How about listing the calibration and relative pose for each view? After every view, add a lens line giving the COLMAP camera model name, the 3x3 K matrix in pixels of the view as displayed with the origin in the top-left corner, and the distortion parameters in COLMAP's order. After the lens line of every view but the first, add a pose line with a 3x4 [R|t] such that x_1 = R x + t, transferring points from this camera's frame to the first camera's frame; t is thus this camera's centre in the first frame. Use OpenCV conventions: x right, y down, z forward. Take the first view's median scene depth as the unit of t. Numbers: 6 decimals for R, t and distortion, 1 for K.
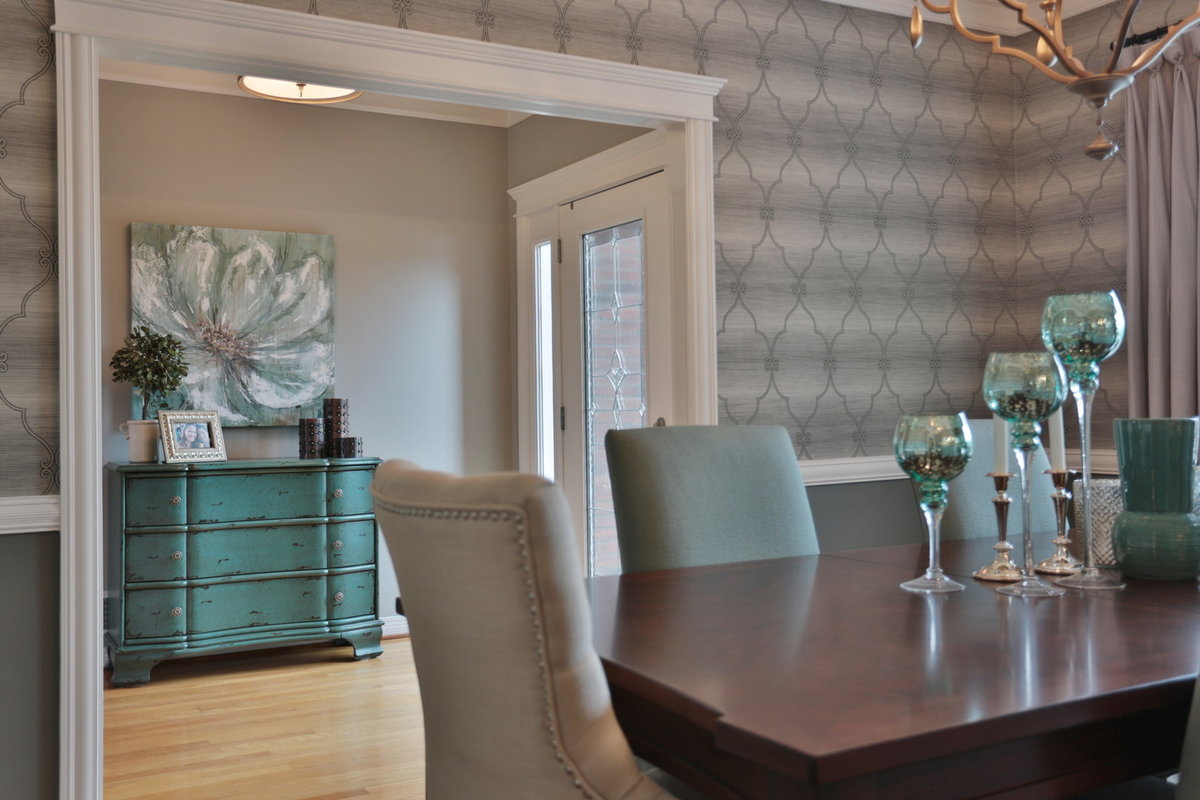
lens RADIAL K [[1133.8, 0, 594.8], [0, 1133.8, 389.0], [0, 0, 1]] dist [-0.000315, 0.021200]
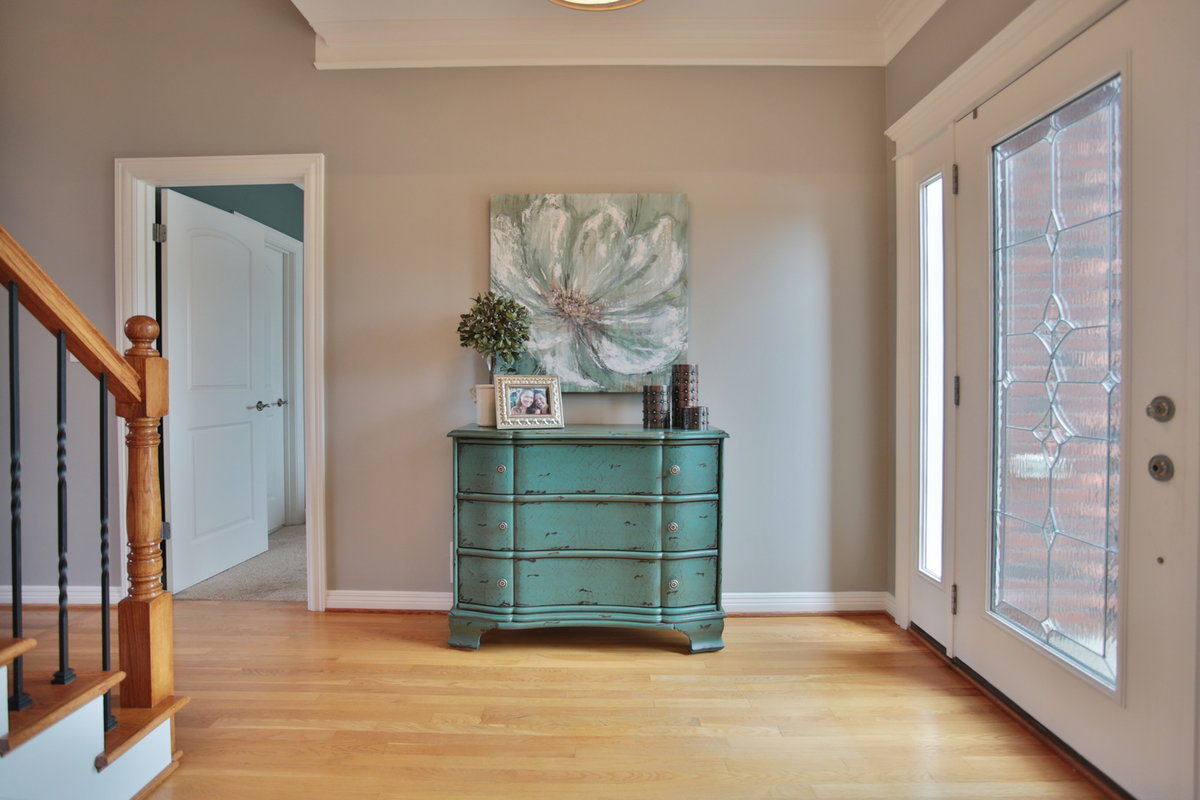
lens RADIAL K [[619.6, 0, 586.9], [0, 619.6, 386.8], [0, 0, 1]] dist [-0.063551, 0.001112]
pose [[0.861986, 0.020521, -0.506517, -0.042247], [-0.002516, 0.999341, 0.036206, 0.009421], [0.506926, -0.029935, 0.861469, 0.566279]]
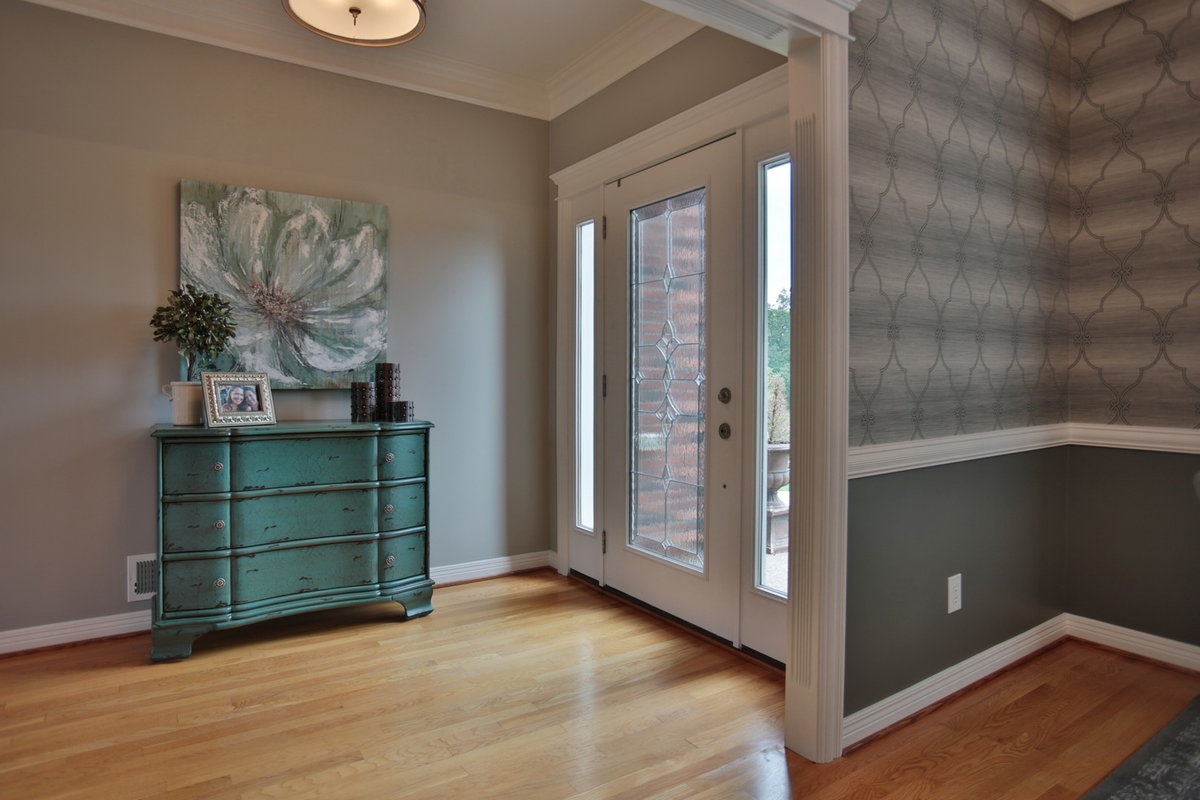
lens RADIAL K [[687.9, 0, 596.0], [0, 687.9, 386.7], [0, 0, 1]] dist [-0.072896, 0.042668]
pose [[0.997394, 0.016232, 0.070304, -0.091145], [-0.018525, 0.999313, 0.032087, 0.007024], [-0.069735, -0.033306, 0.997009, 0.402308]]
